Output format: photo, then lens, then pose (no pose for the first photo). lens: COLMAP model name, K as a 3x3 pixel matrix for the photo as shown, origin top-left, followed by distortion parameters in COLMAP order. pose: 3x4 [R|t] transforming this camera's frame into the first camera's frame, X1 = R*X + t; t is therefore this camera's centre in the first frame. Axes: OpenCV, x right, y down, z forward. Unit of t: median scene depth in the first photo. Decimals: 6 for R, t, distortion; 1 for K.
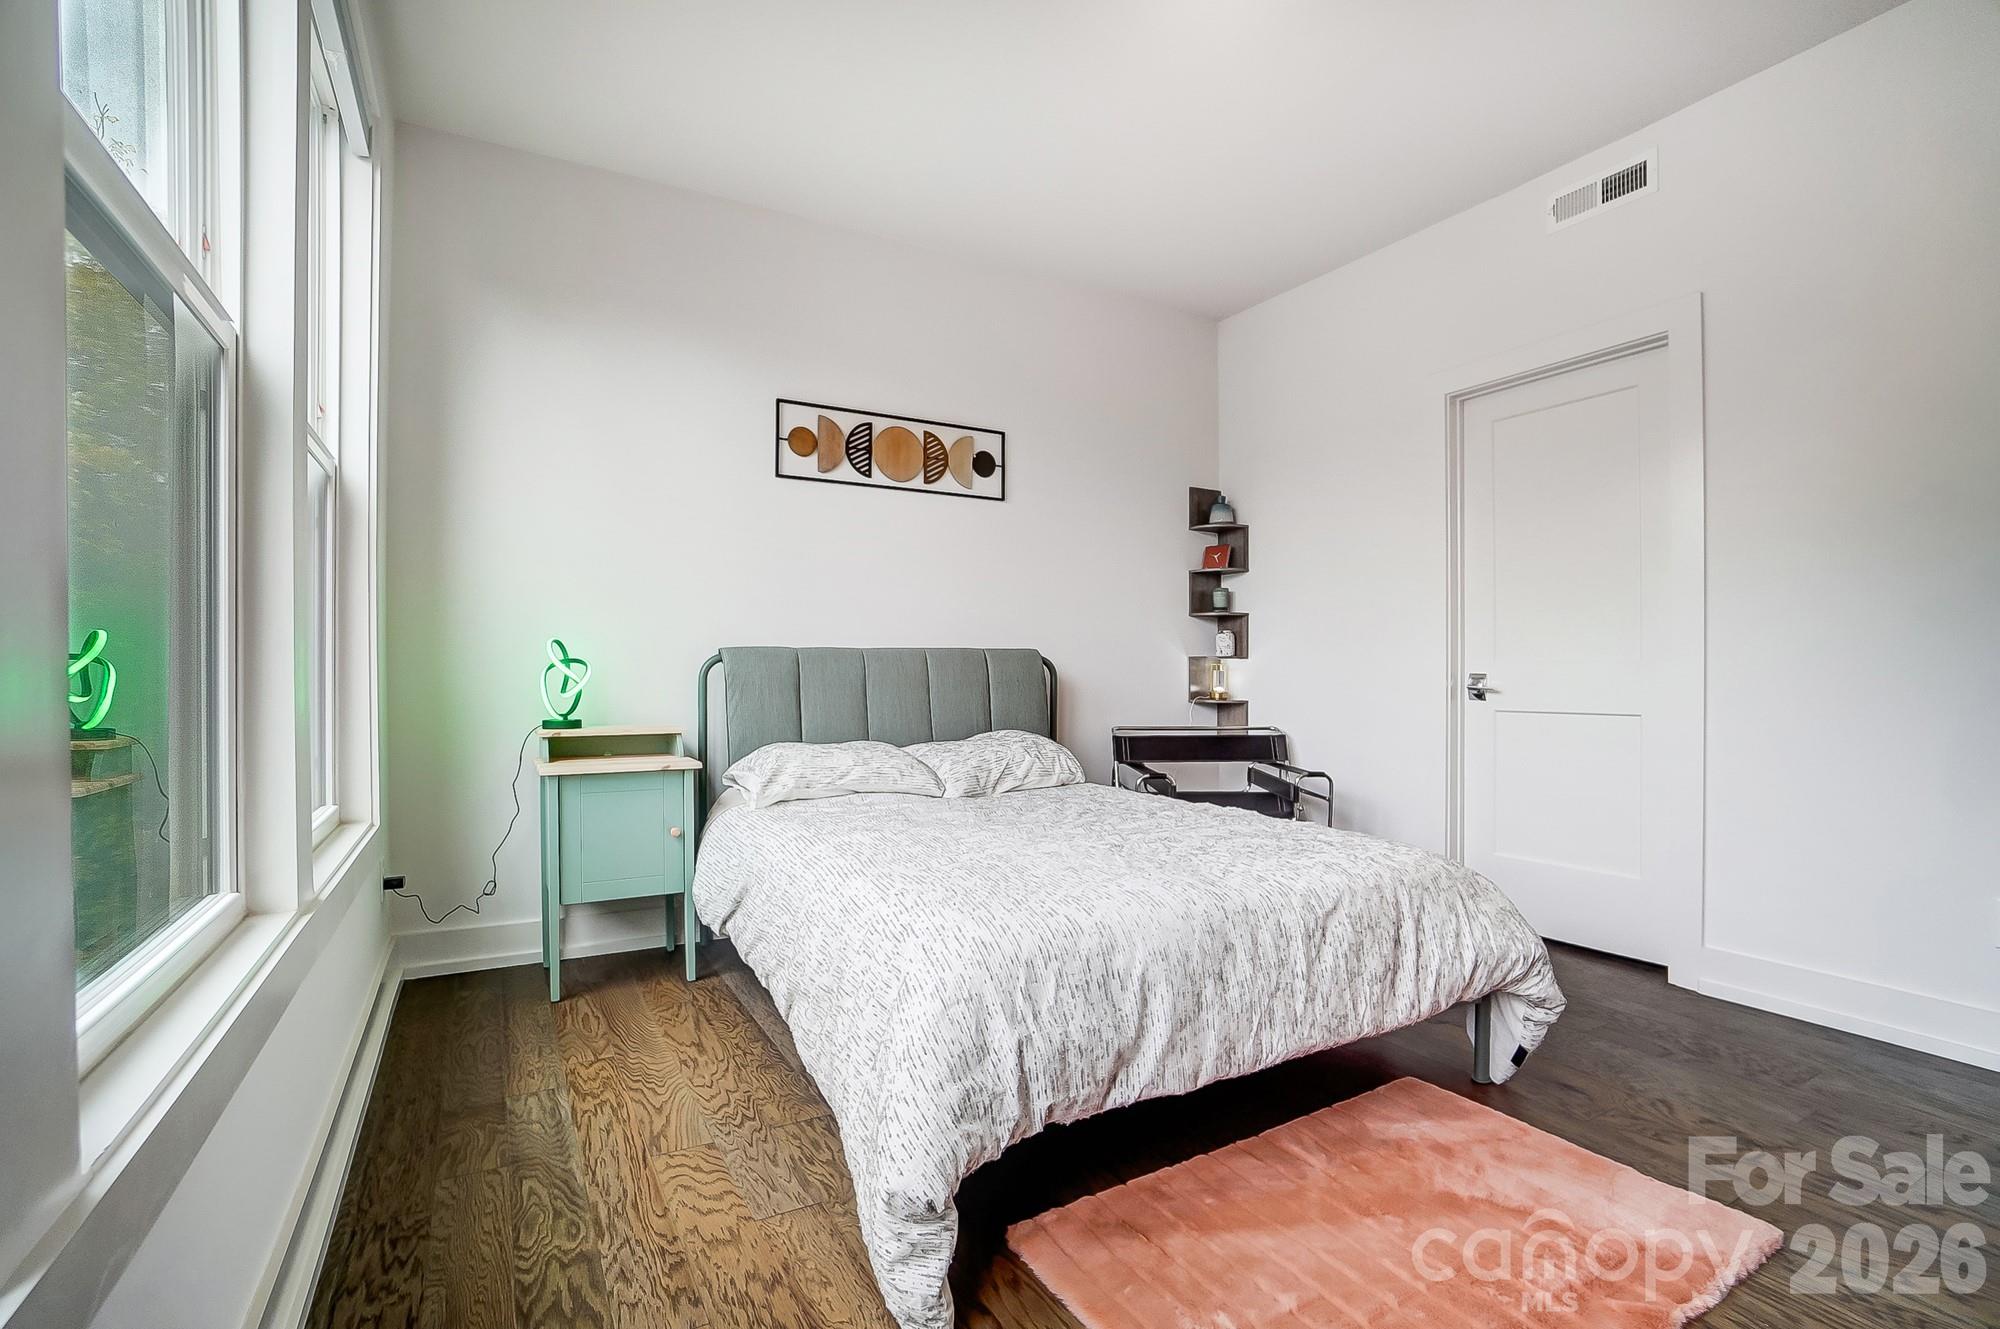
lens RADIAL K [[913.5, 0, 980.1], [0, 913.5, 666.6], [0, 0, 1]] dist [-0.072817, 0.025653]
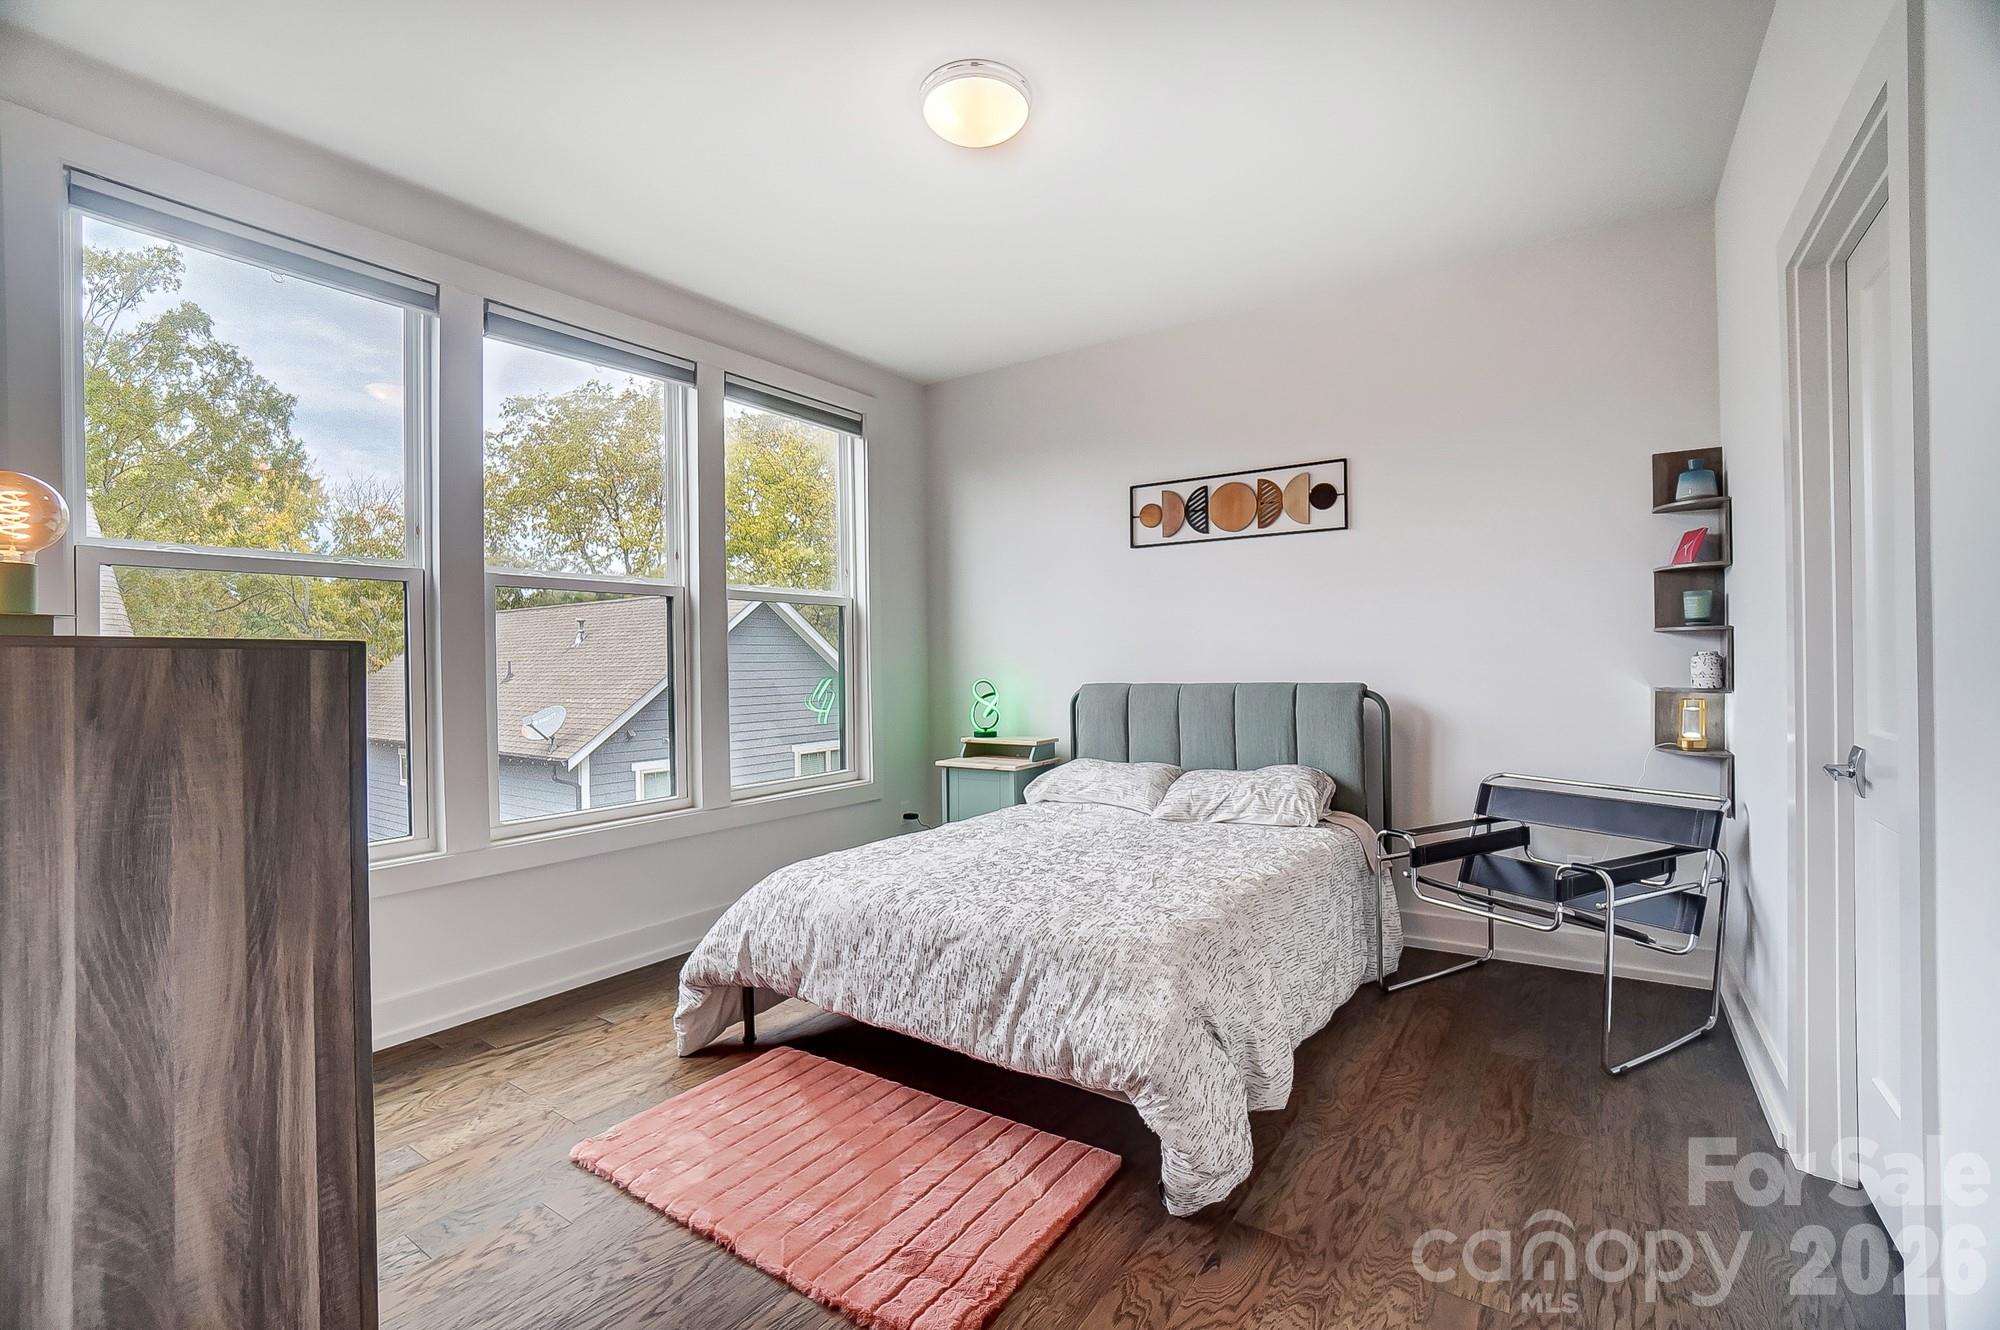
lens RADIAL K [[884.9, 0, 1000.0], [0, 884.9, 665.0], [0, 0, 1]] dist [-0.059460, 0.022111]
pose [[0.434740, -0.002384, -0.900553, 0.795103], [0.021558, 0.999737, 0.007761, -0.058616], [0.900298, -0.022789, 0.434677, 0.288958]]
